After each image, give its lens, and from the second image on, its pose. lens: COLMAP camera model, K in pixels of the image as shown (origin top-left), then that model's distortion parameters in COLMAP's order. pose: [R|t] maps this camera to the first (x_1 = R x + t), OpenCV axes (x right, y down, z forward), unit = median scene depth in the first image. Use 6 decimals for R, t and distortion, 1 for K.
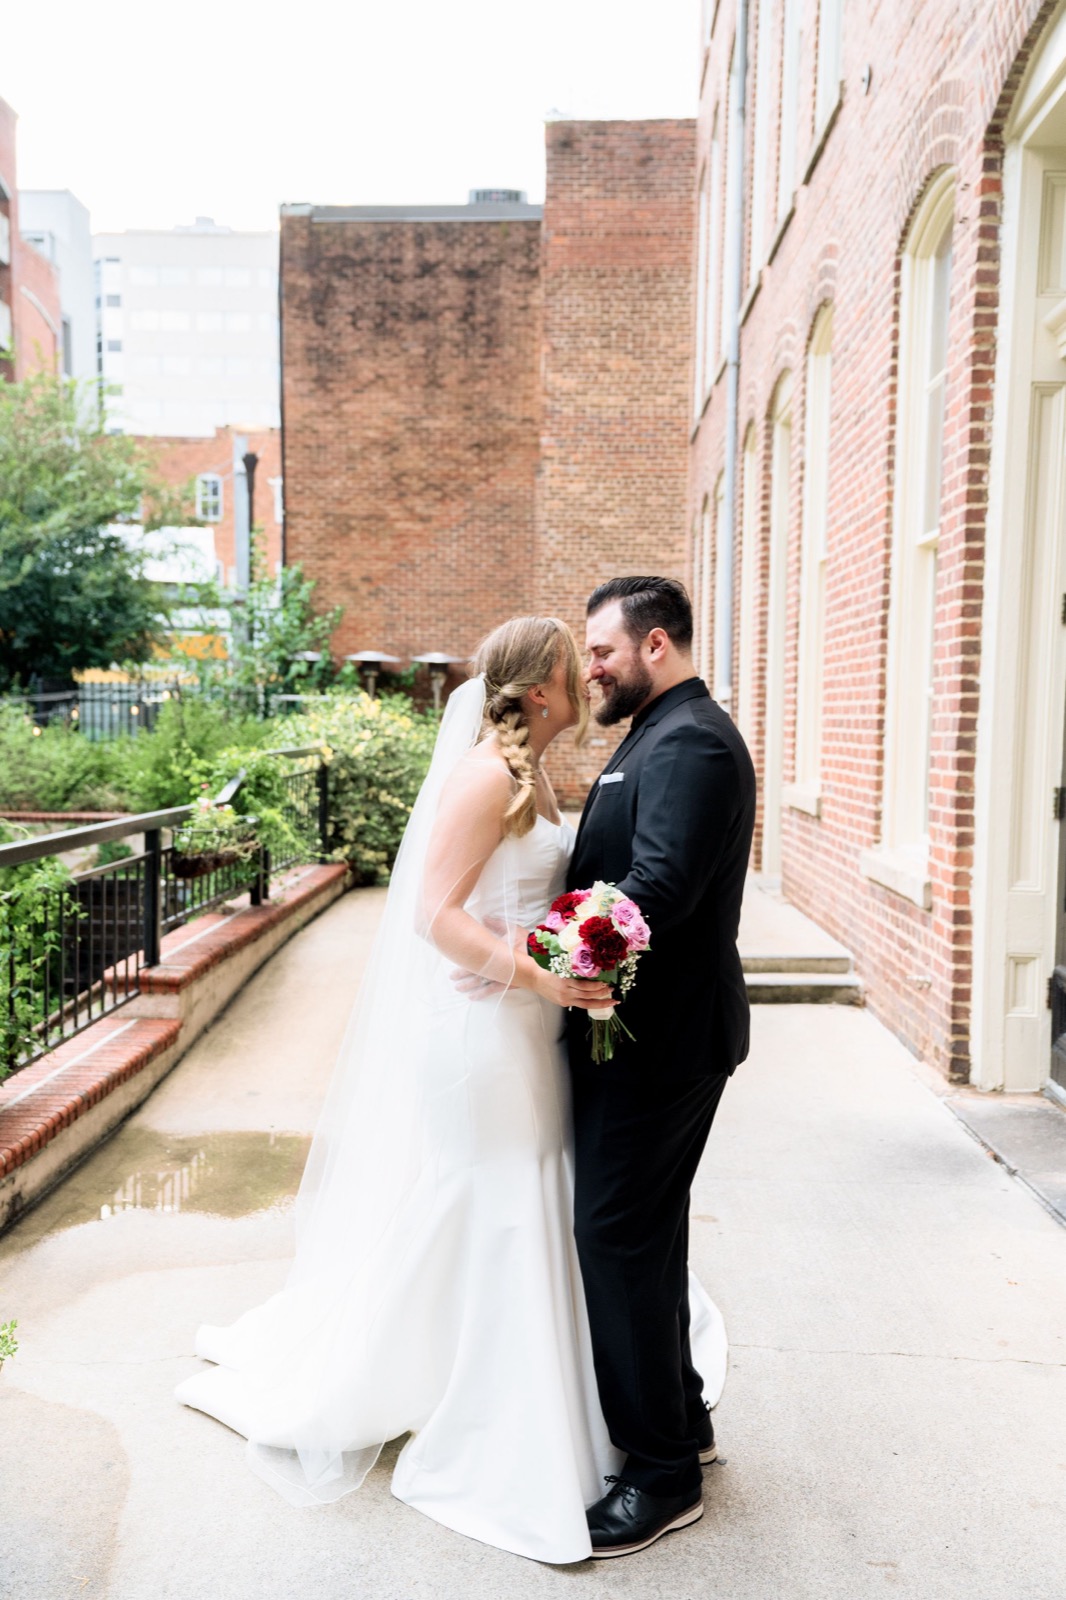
lens RADIAL K [[1441.0, 0, 533.0], [0, 1441.0, 800.0], [0, 0, 1]] dist [0.163401, -0.007319]
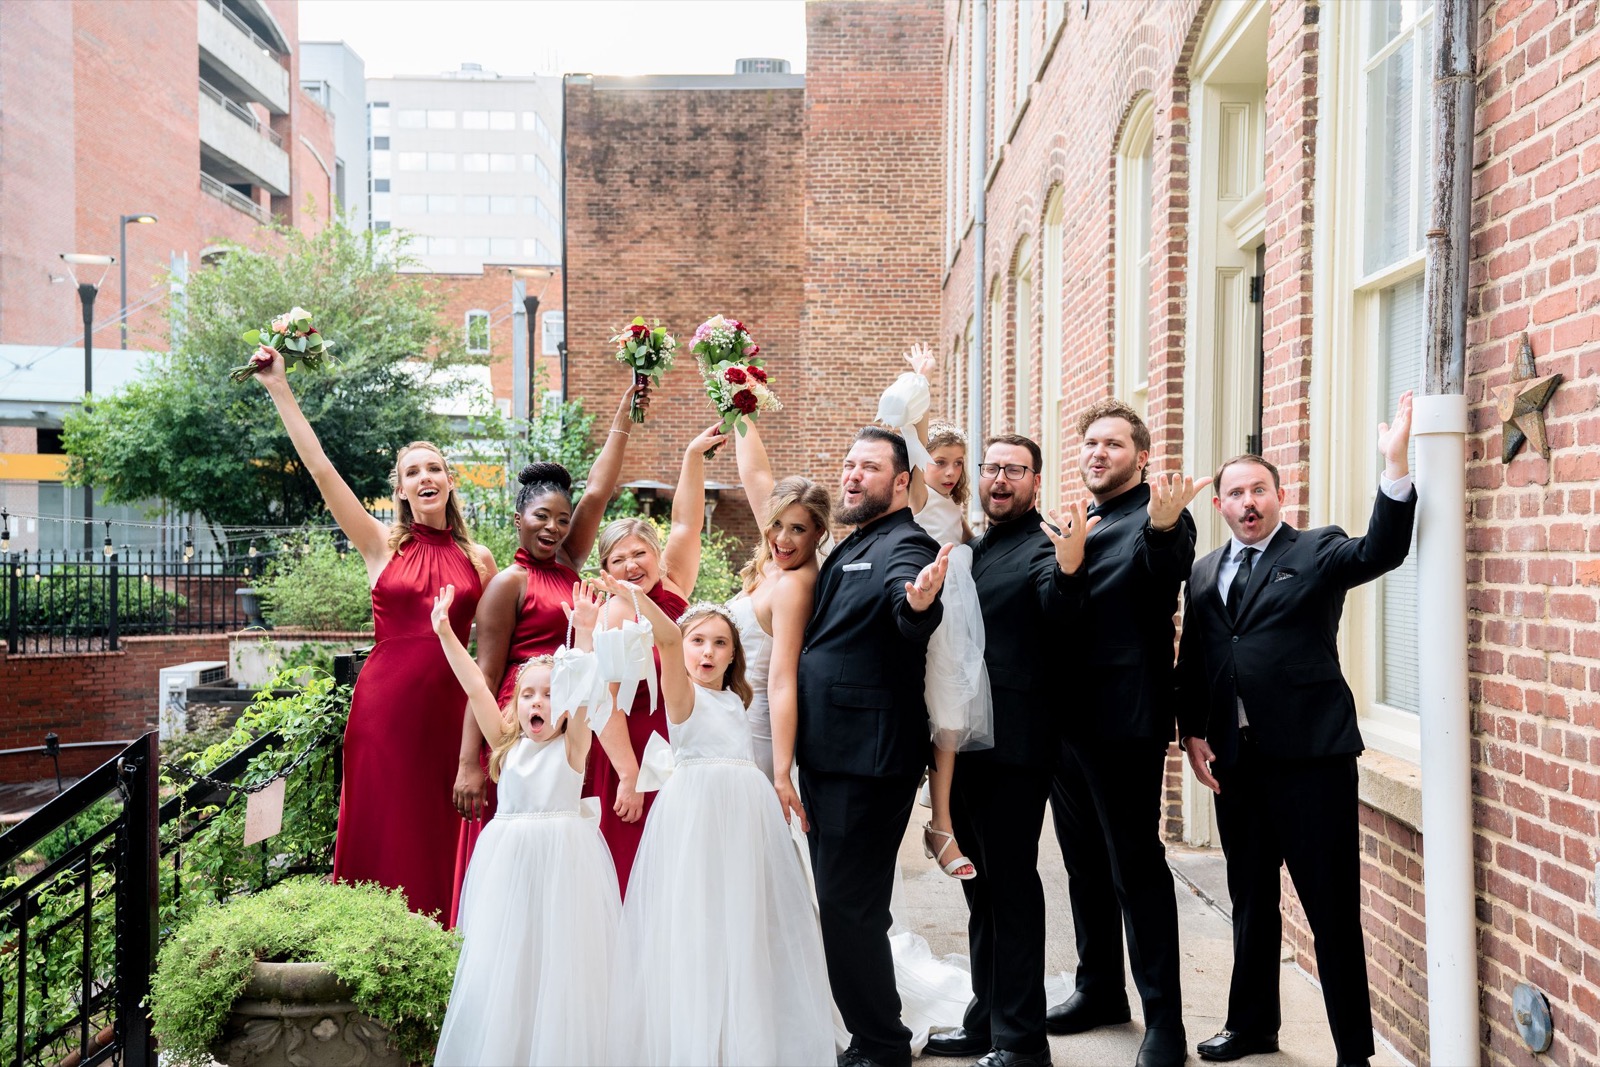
lens RADIAL K [[1501.3, 0, 800.0], [0, 1501.3, 533.5], [0, 0, 1]] dist [0.187152, 0.004533]
pose [[0.999922, -0.004650, 0.011567, -0.011890], [0.005380, 0.997939, -0.063945, 0.008853], [-0.011246, 0.064003, 0.997886, -0.109525]]
